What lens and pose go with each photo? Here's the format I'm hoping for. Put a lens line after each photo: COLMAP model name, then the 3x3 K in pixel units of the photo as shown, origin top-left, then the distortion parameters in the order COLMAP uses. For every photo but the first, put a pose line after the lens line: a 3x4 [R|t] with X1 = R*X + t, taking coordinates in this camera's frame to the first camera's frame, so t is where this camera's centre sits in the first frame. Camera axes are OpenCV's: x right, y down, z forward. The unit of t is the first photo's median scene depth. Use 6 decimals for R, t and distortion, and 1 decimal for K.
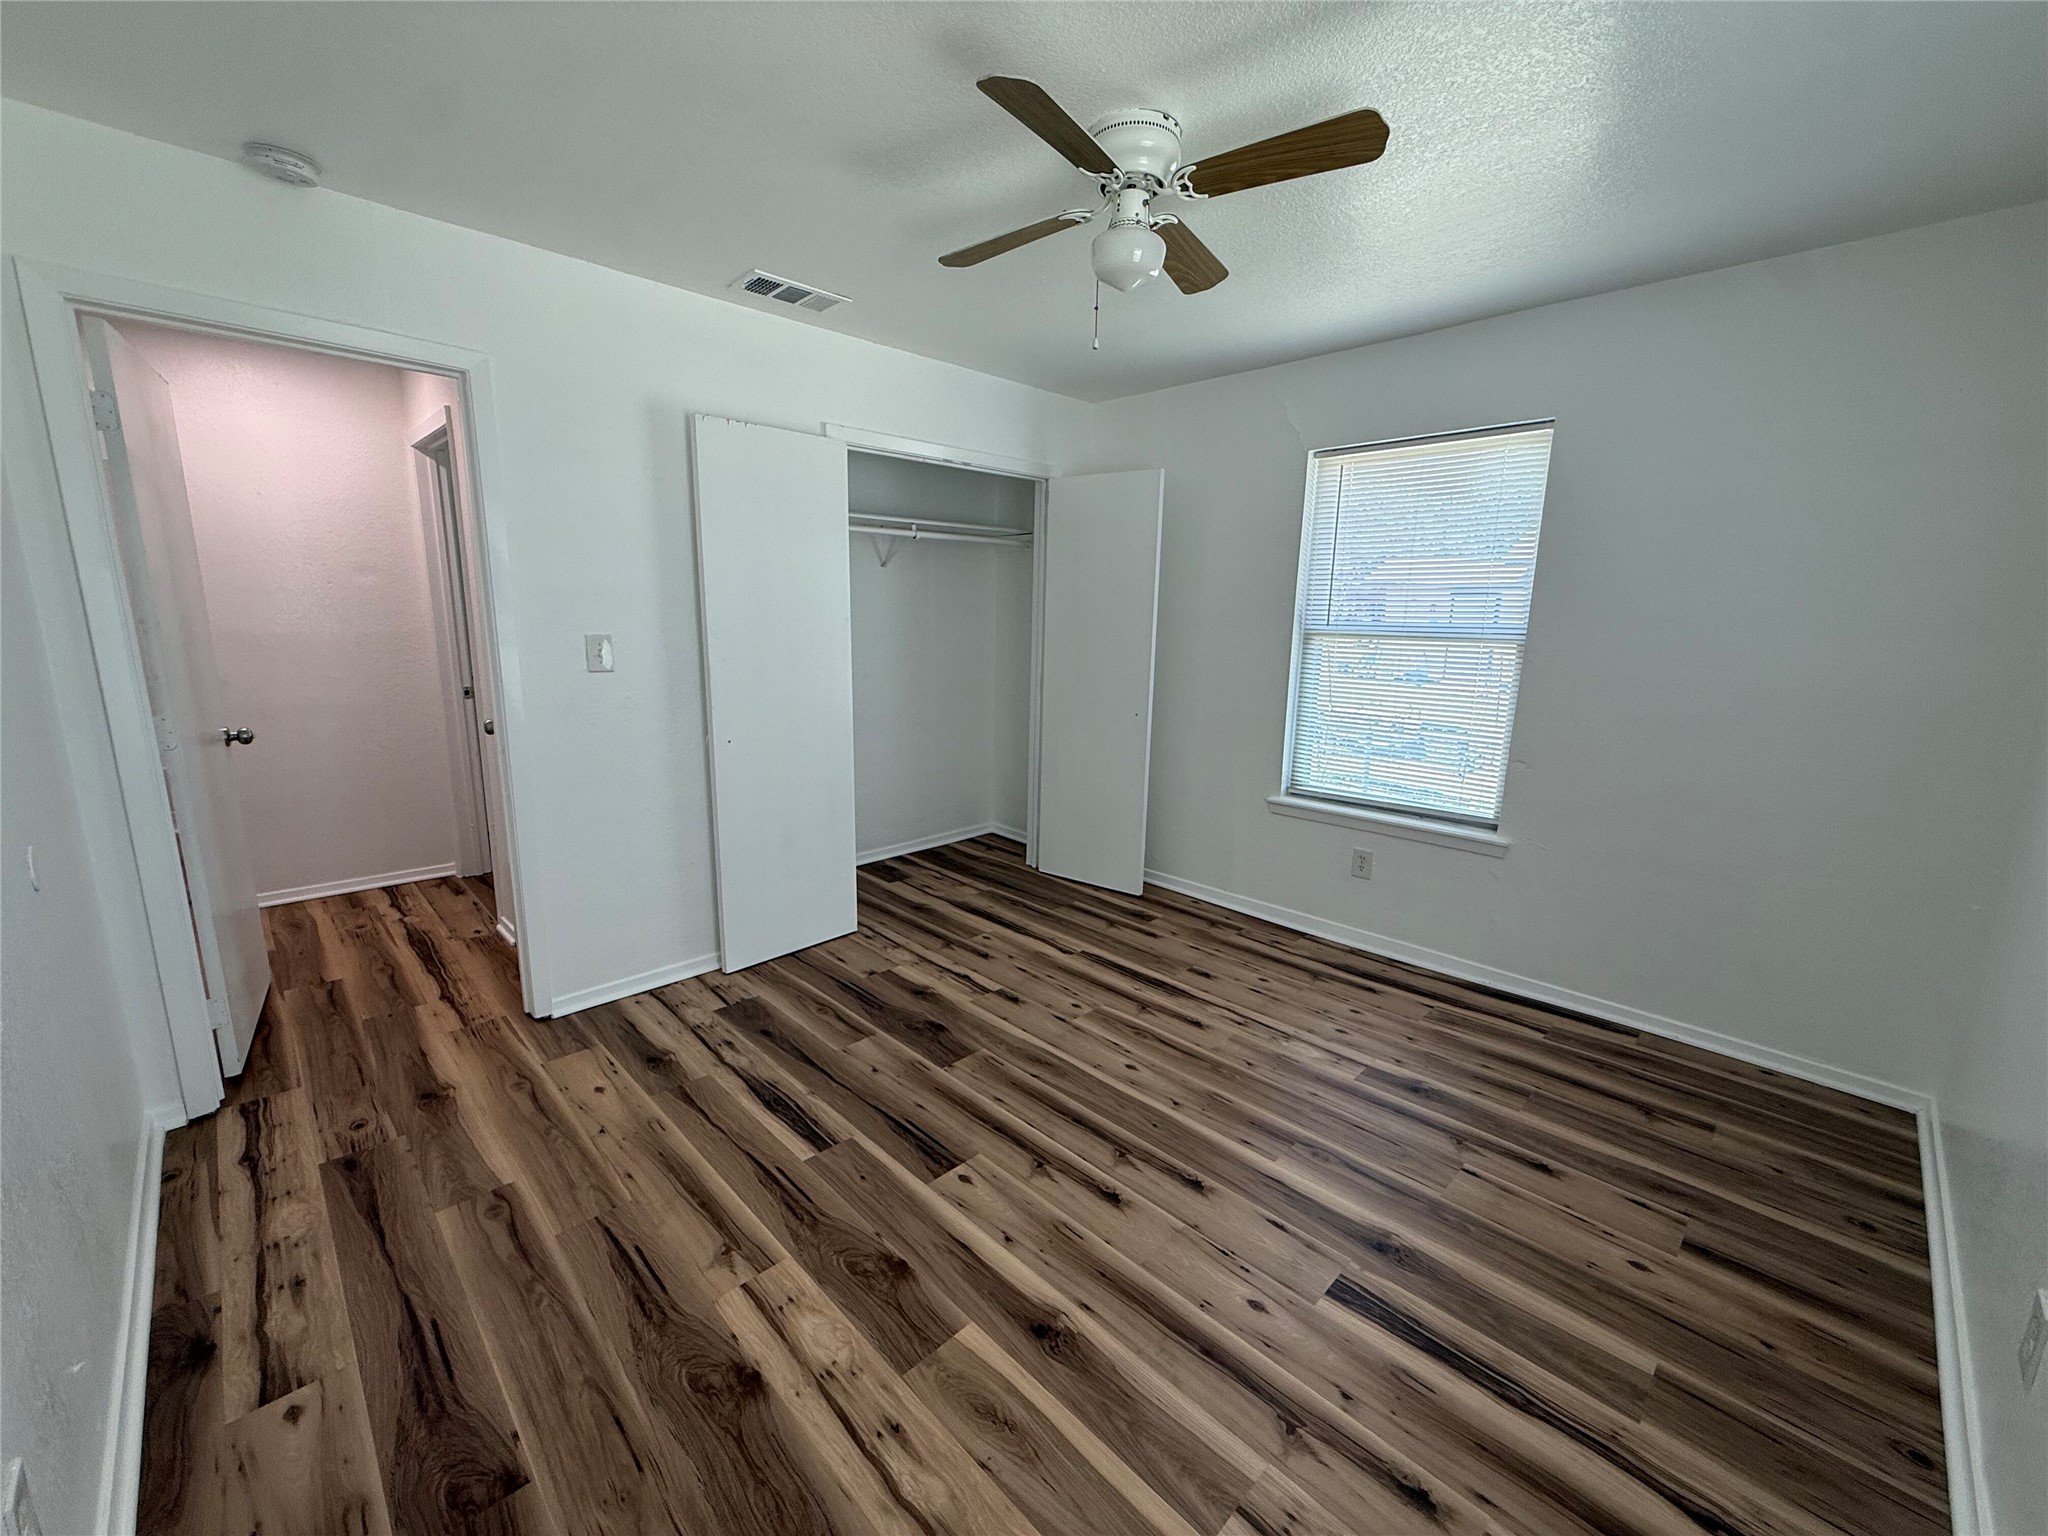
lens RADIAL K [[806.5, 0, 1024.0], [0, 806.5, 768.0], [0, 0, 1]] dist [-0.000089, -0.000189]
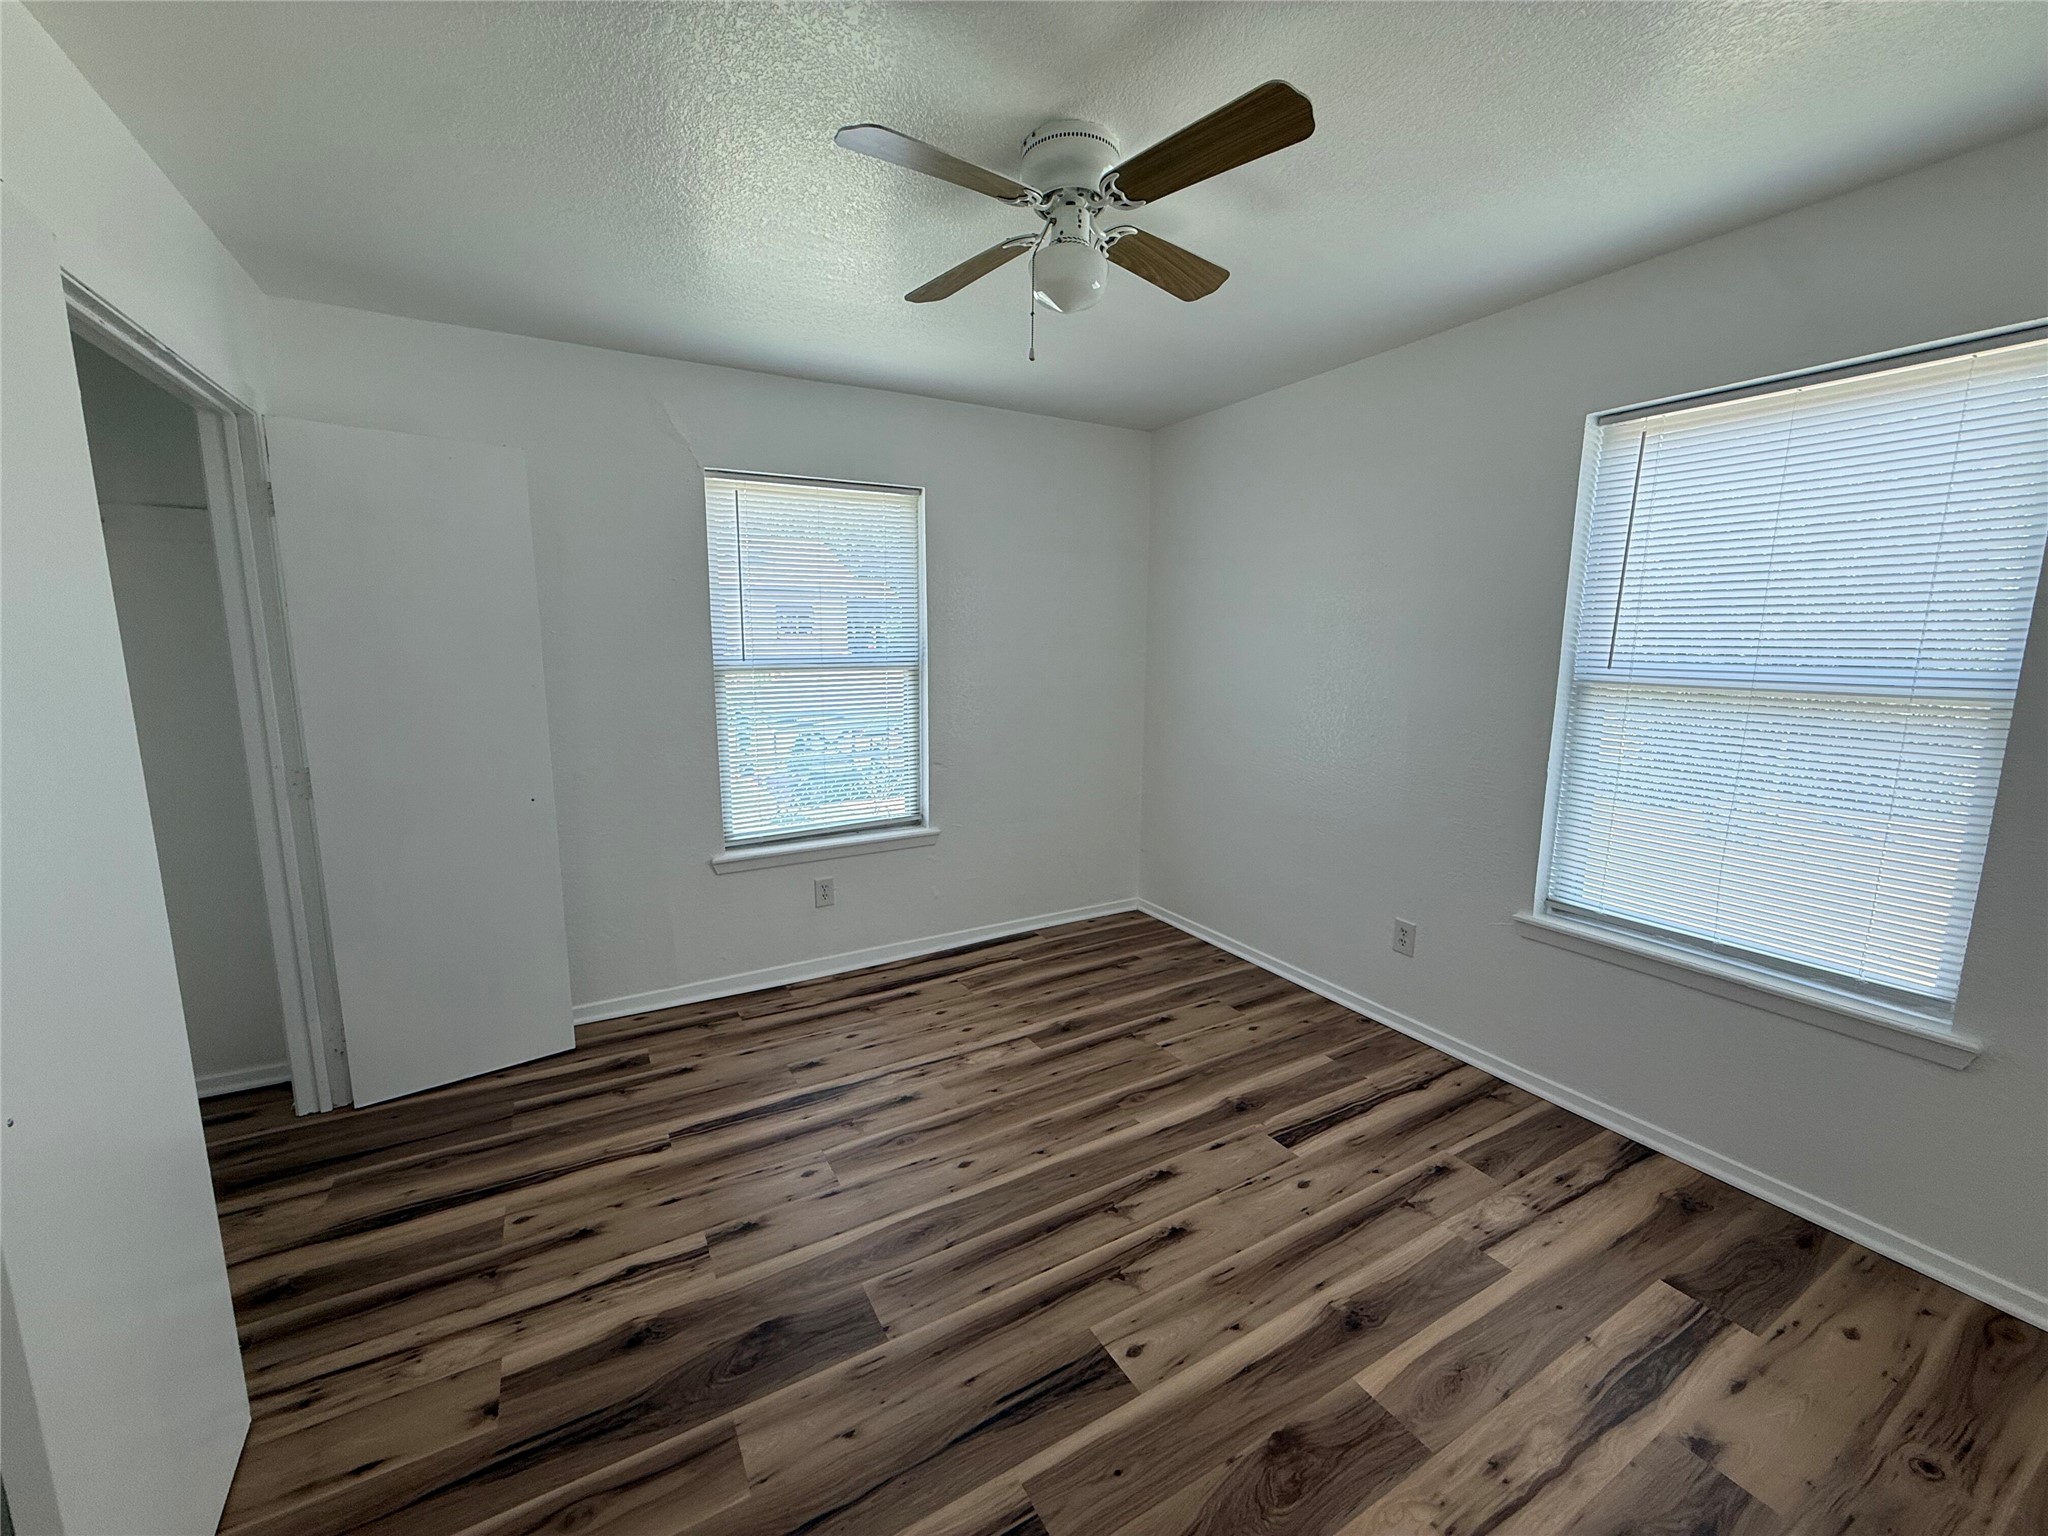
lens RADIAL K [[806.5, 0, 1024.0], [0, 806.5, 768.0], [0, 0, 1]] dist [-0.000089, -0.000189]
pose [[0.266598, -0.168587, 0.948949, -0.591122], [0.190521, 0.974373, 0.119579, -0.140313], [-0.944790, 0.148915, 0.291885, 0.592217]]
